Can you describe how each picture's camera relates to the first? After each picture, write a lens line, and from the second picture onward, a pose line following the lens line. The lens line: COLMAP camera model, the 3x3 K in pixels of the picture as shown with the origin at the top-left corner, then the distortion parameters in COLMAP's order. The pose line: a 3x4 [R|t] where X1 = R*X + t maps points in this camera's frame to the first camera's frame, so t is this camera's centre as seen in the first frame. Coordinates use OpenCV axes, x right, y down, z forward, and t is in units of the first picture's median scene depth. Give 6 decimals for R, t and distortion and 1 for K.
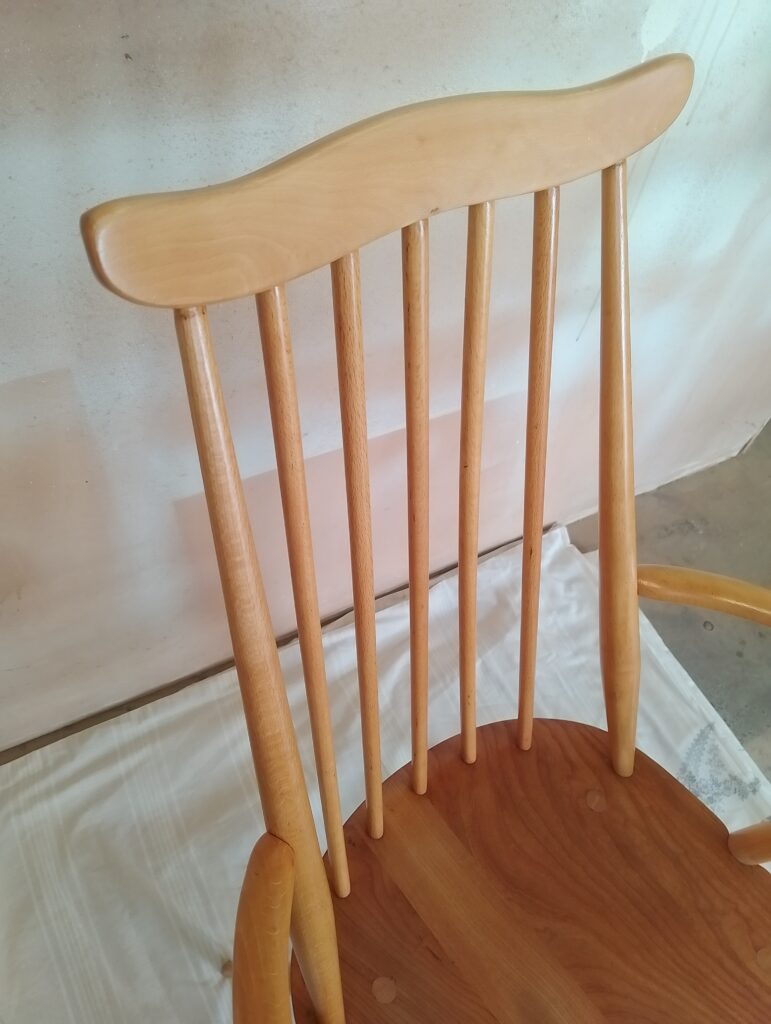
lens RADIAL K [[794.2, 0, 388.4], [0, 794.2, 512.2], [0, 0, 1]] dist [0.035037, -0.091410]
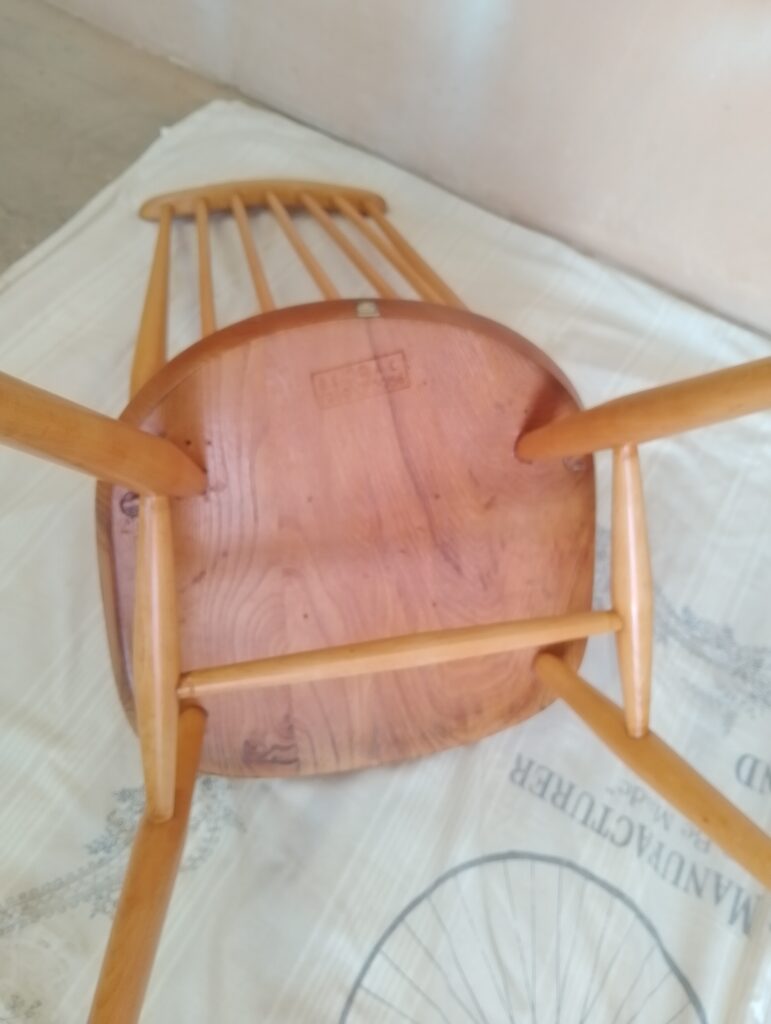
lens RADIAL K [[790.3, 0, 383.5], [0, 790.3, 511.8], [0, 0, 1]] dist [0.038786, -0.105954]
pose [[0.529468, 0.693060, -0.489215, 0.507122], [-0.718794, 0.672789, 0.175188, 0.400001], [0.450554, 0.258888, 0.854387, 0.254709]]
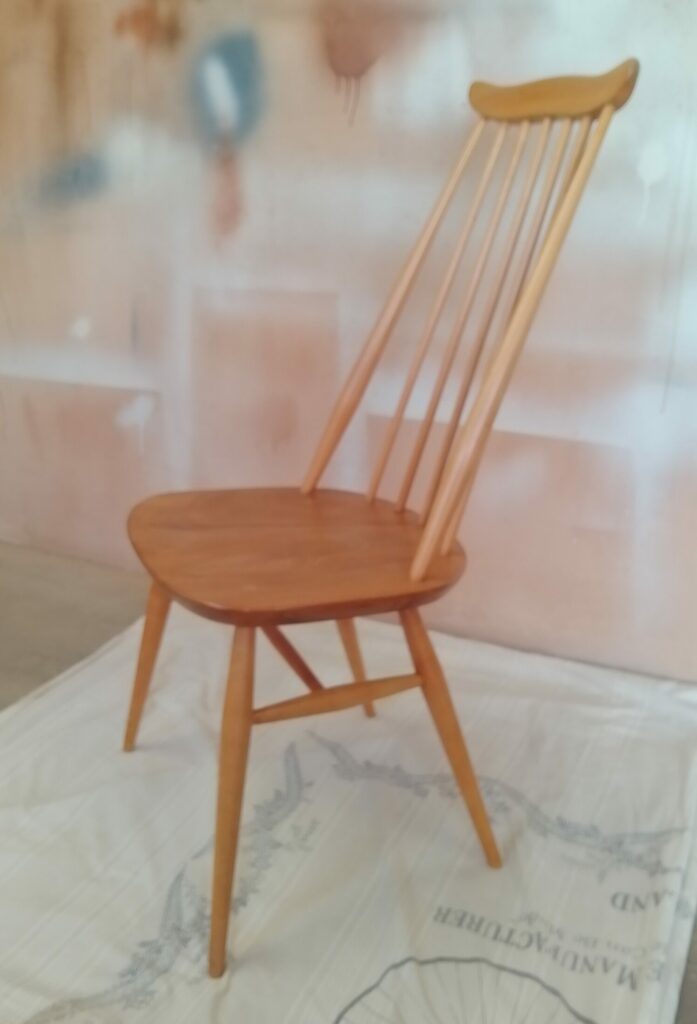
lens RADIAL K [[935.7, 0, 348.5], [0, 935.7, 512.0], [0, 0, 1]] dist [0.057998, -0.210919]
pose [[0.590357, 0.149194, -0.793233, 1.100795], [-0.615341, 0.719182, -0.322696, 0.665865], [0.522335, 0.678615, 0.516380, 0.042429]]
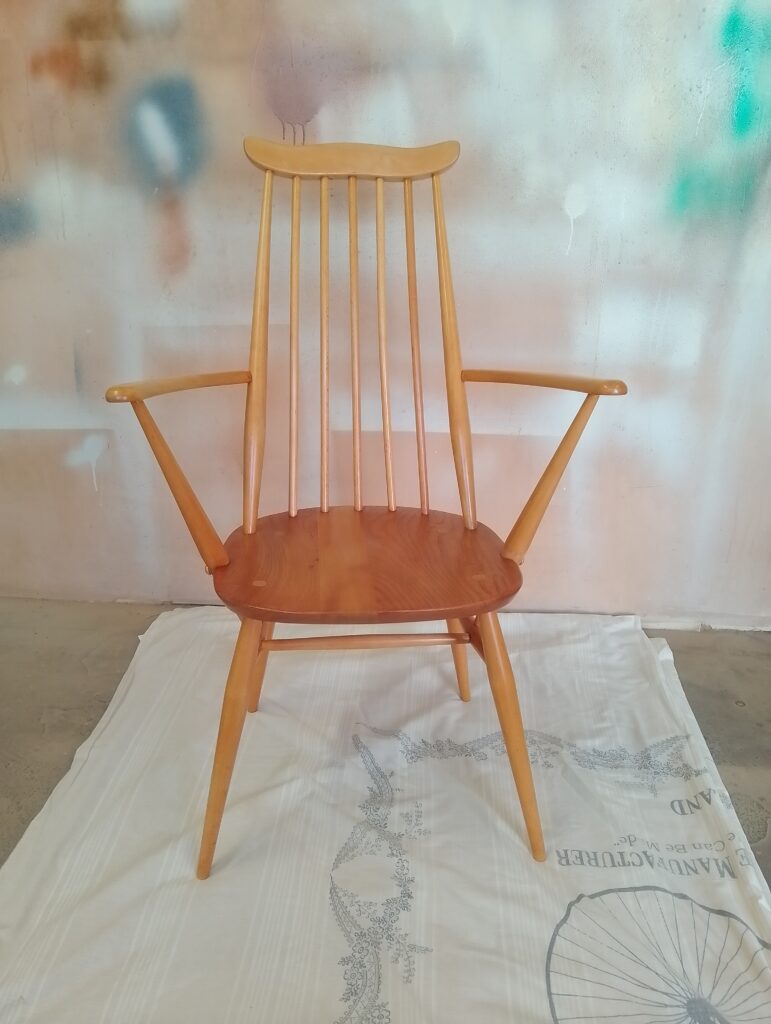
lens RADIAL K [[790.3, 0, 383.5], [0, 790.3, 511.8], [0, 0, 1]] dist [0.038786, -0.105954]
pose [[0.828599, 0.078896, -0.554255, 0.742536], [-0.377038, 0.810477, -0.448296, 0.776451], [0.413842, 0.580433, 0.701308, -0.161265]]
